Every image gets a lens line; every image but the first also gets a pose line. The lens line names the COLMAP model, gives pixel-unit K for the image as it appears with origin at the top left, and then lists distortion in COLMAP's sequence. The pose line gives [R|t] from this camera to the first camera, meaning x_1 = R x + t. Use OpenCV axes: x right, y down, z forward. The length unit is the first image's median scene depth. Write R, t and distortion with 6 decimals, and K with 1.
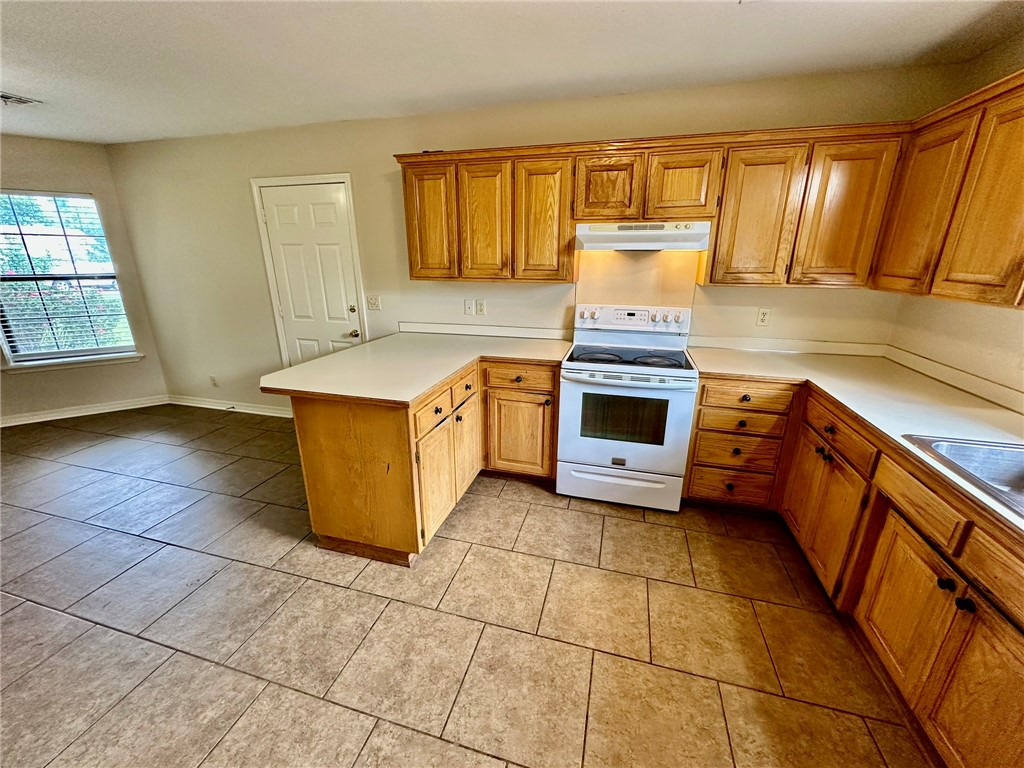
lens RADIAL K [[405.9, 0, 512.0], [0, 405.9, 384.0], [0, 0, 1]] dist [-0.003249, 0.000166]
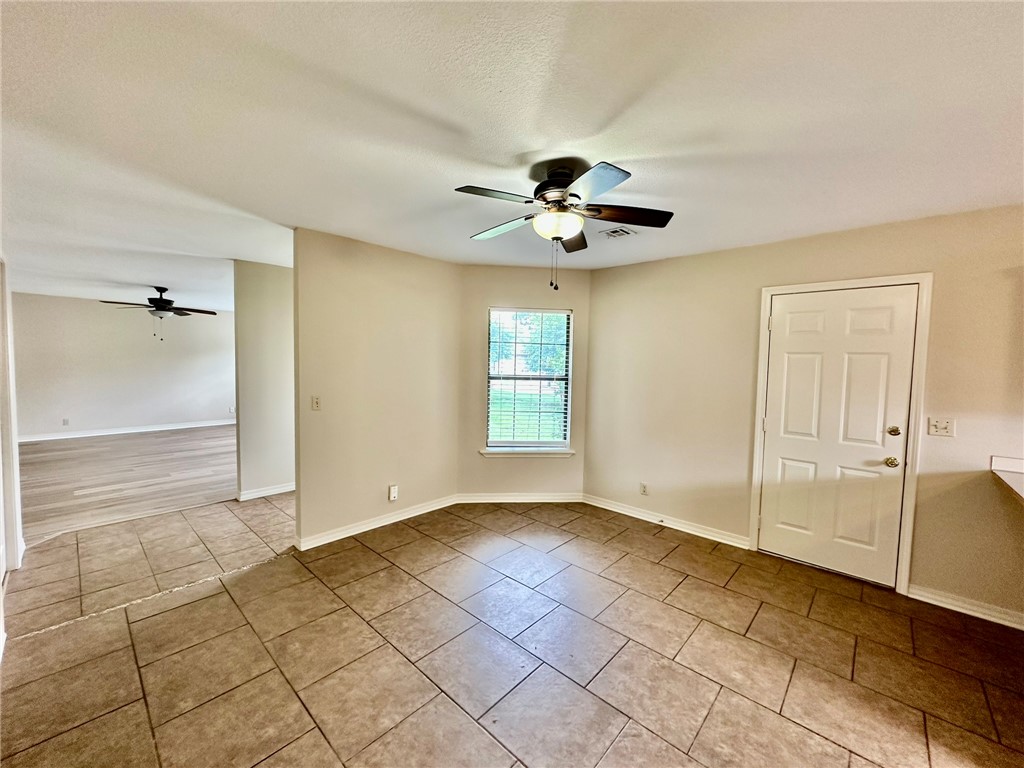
lens RADIAL K [[405.9, 0, 512.0], [0, 405.9, 384.0], [0, 0, 1]] dist [-0.003249, 0.000166]
pose [[0.889650, 0.043406, -0.454575, -0.840374], [-0.157783, 0.963379, -0.216807, 0.017258], [0.428518, 0.264606, 0.863919, -0.026659]]
